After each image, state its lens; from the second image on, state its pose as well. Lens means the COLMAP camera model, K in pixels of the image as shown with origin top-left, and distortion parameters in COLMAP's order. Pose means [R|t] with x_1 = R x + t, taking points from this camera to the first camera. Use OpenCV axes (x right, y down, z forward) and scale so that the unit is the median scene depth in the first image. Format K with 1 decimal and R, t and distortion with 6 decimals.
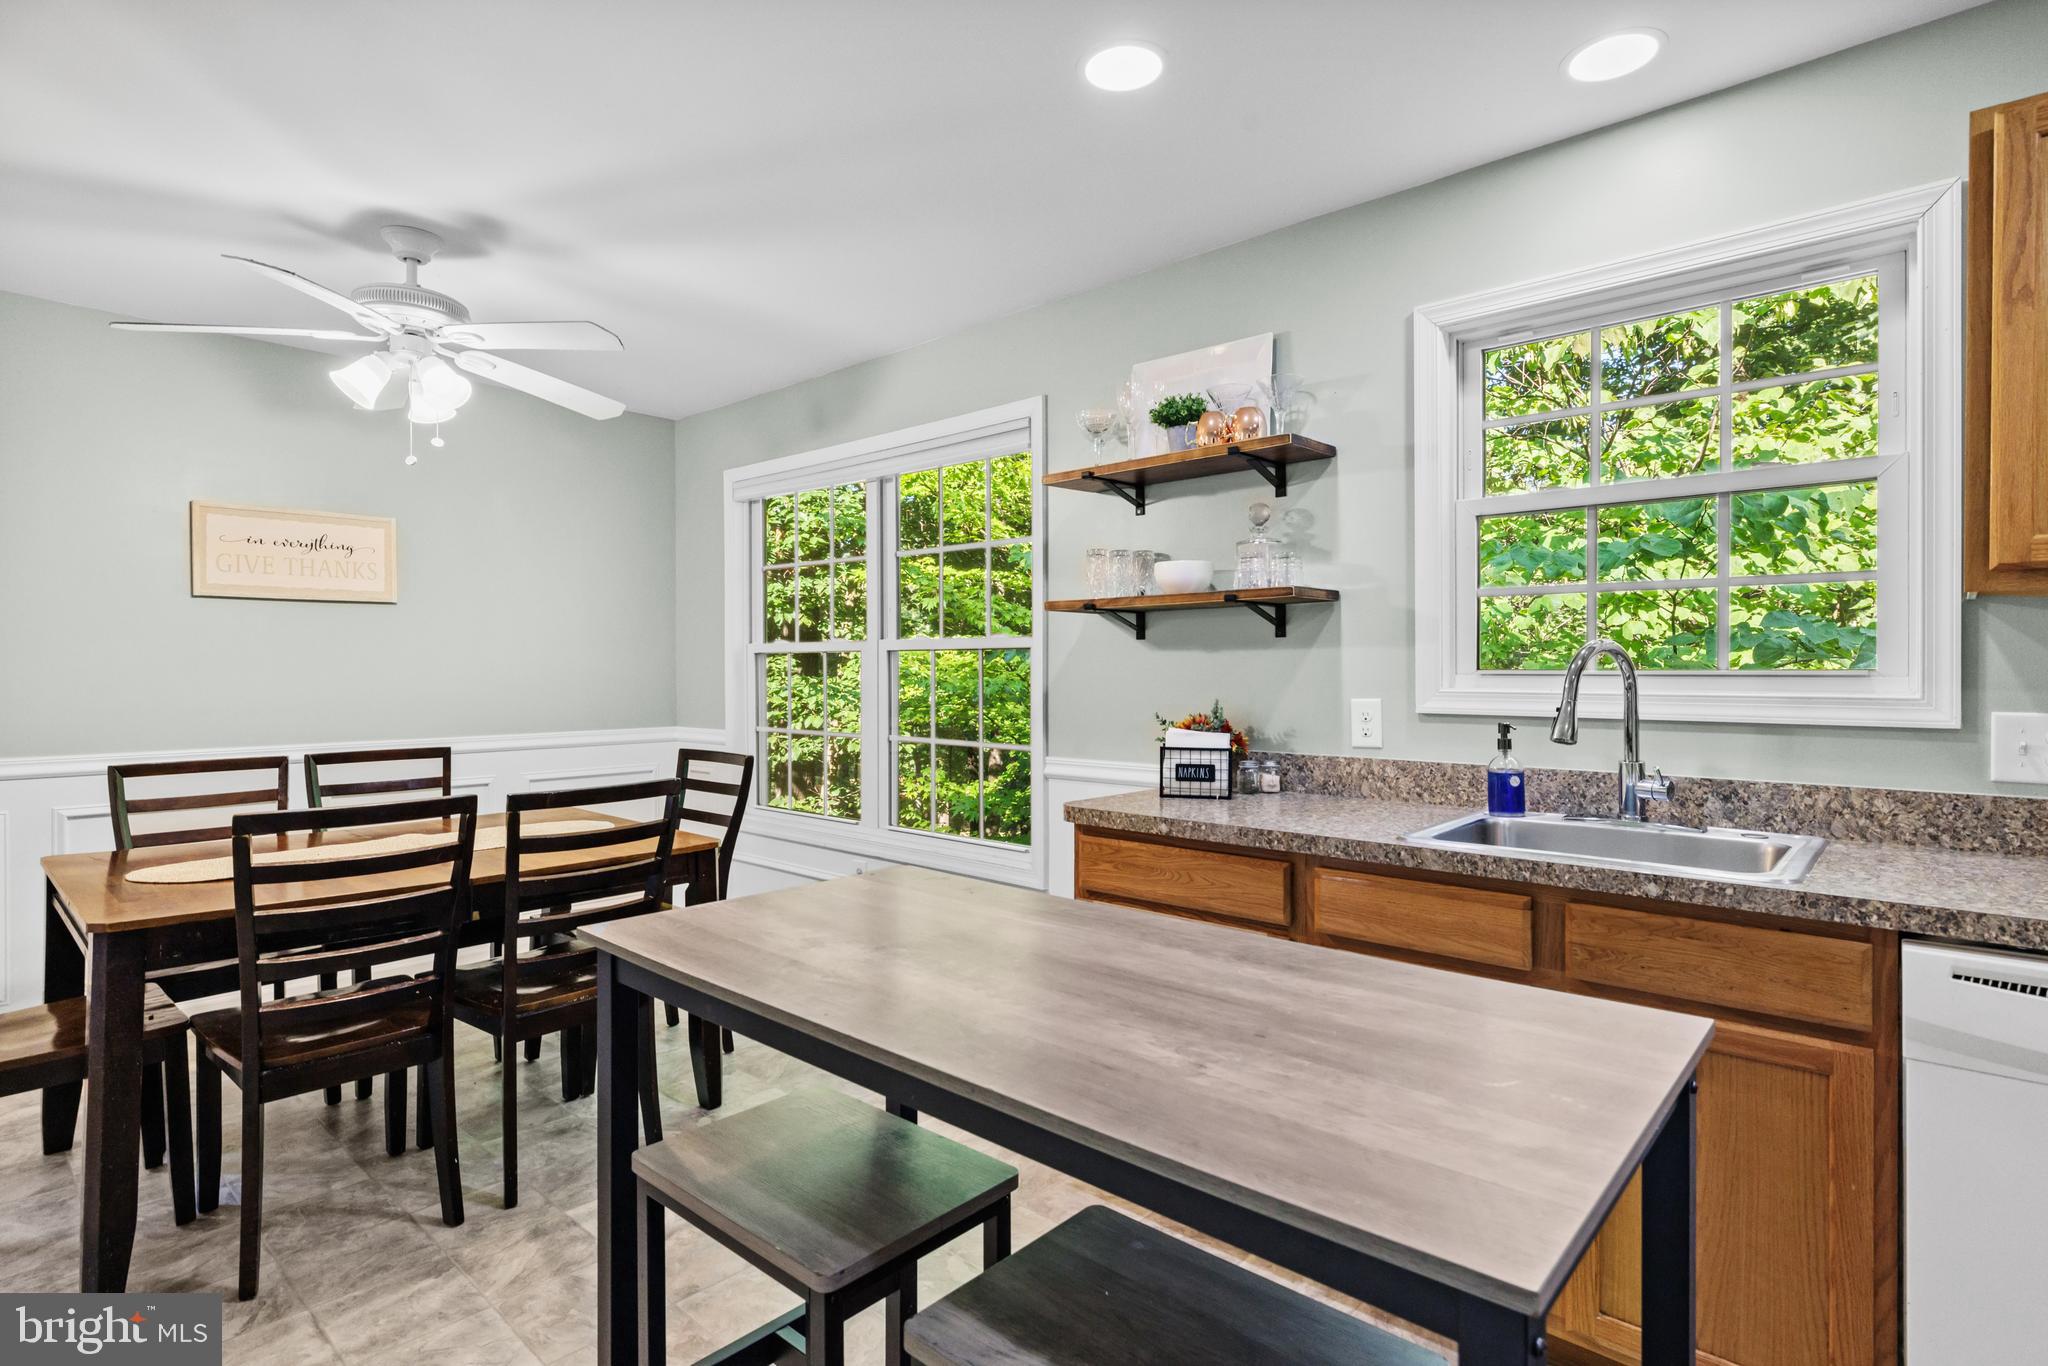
lens RADIAL K [[1027.1, 0, 1010.2], [0, 1027.1, 673.2], [0, 0, 1]] dist [0.000318, 0.000642]
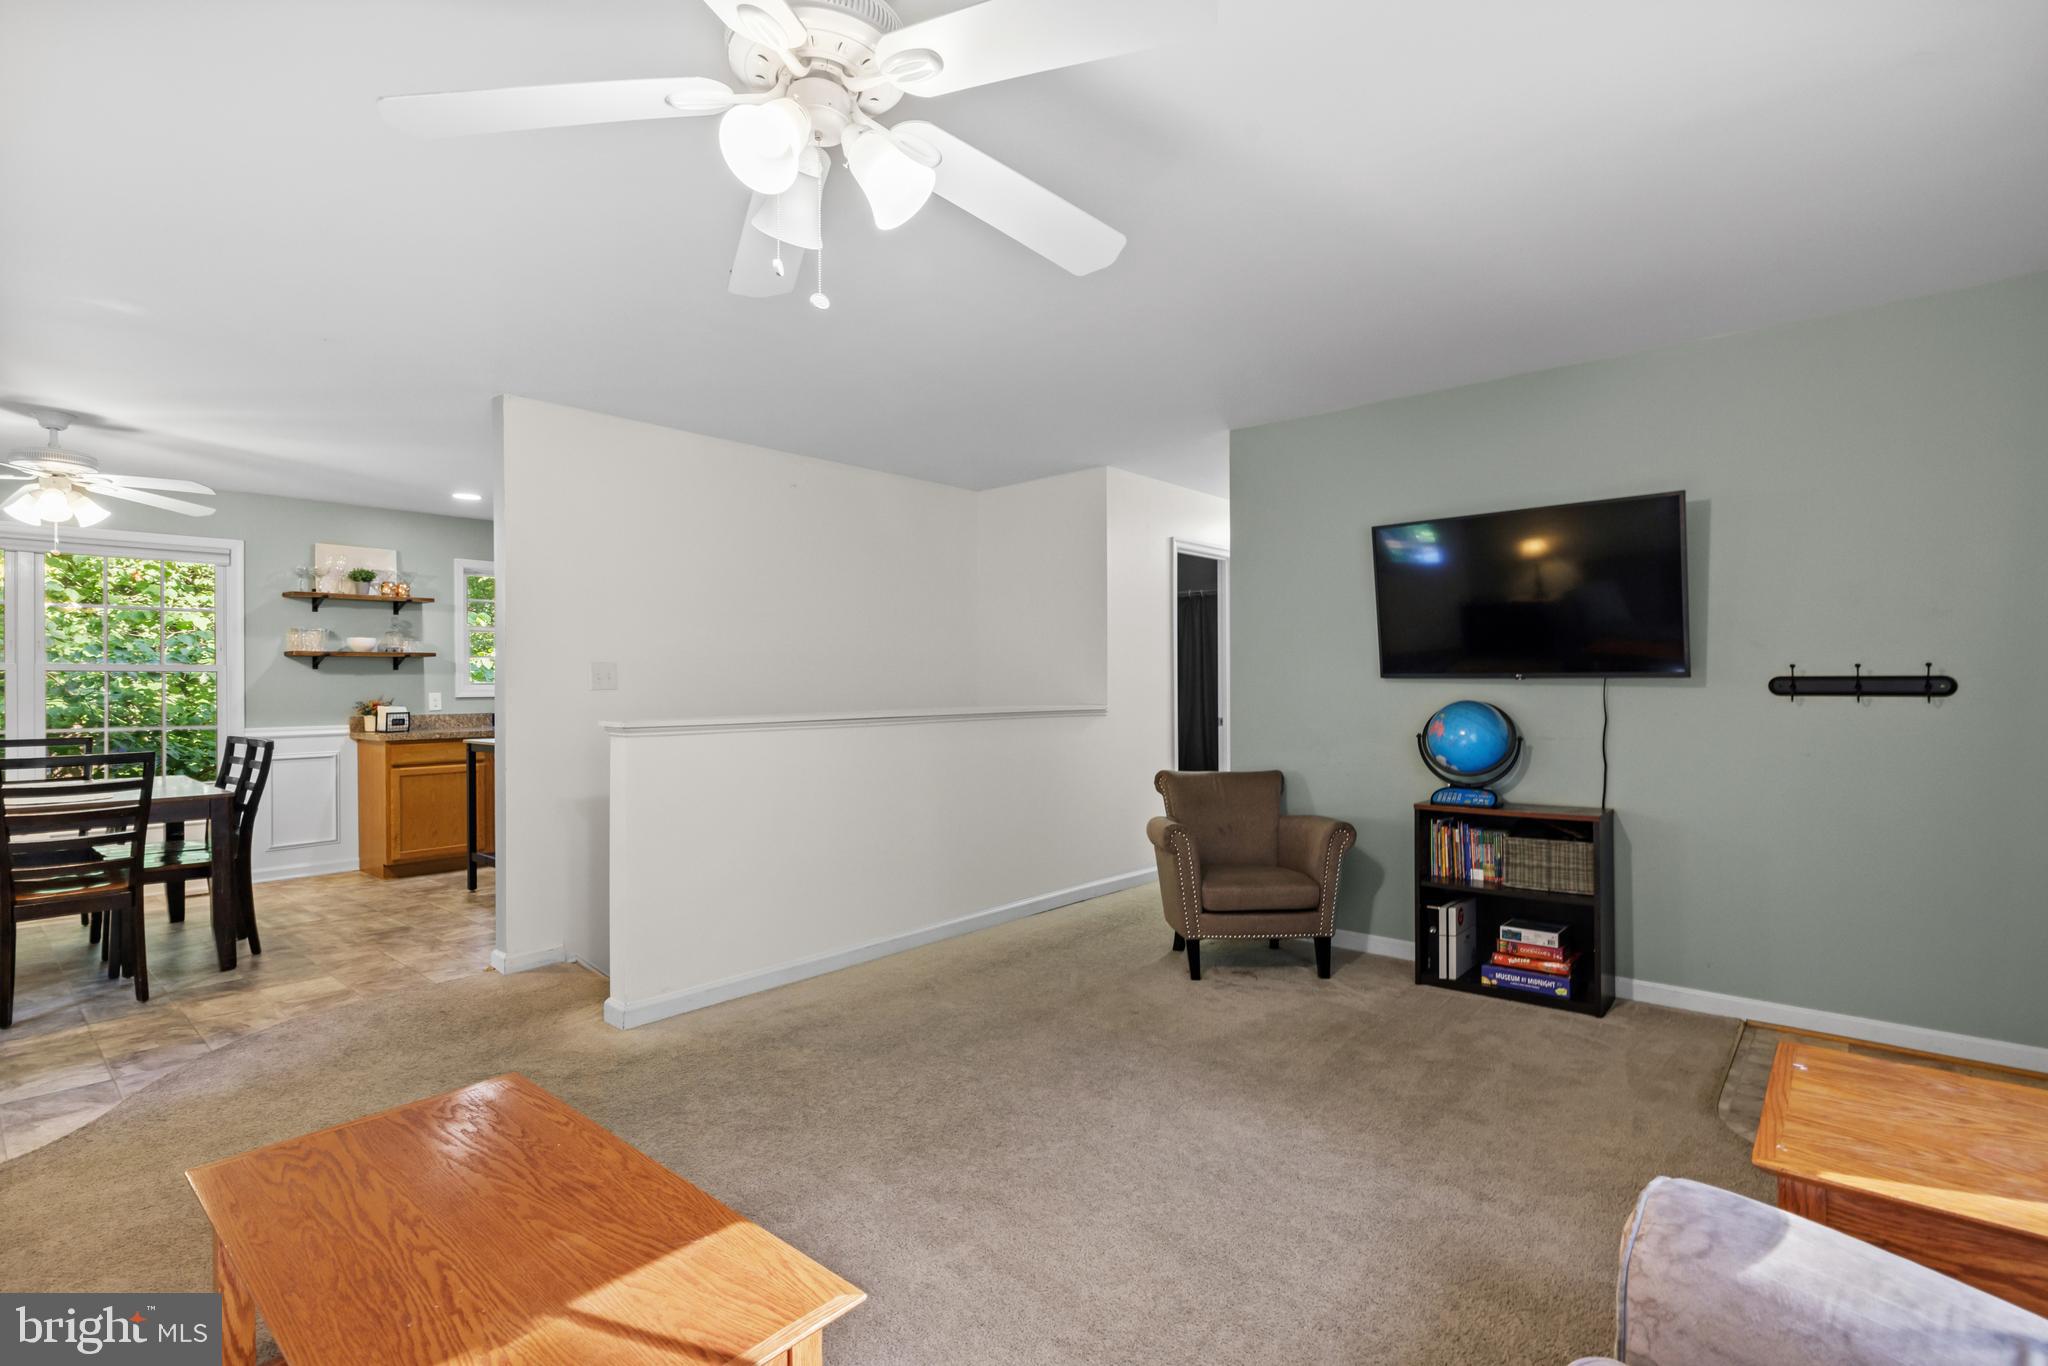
lens RADIAL K [[959.2, 0, 1016.9], [0, 959.2, 677.4], [0, 0, 1]] dist [-0.002331, 0.000286]
pose [[-0.028142, 0.007521, 0.999576, -2.230903], [0.013314, 0.999886, -0.007148, 0.021030], [-0.999515, 0.013107, -0.028239, -0.490673]]
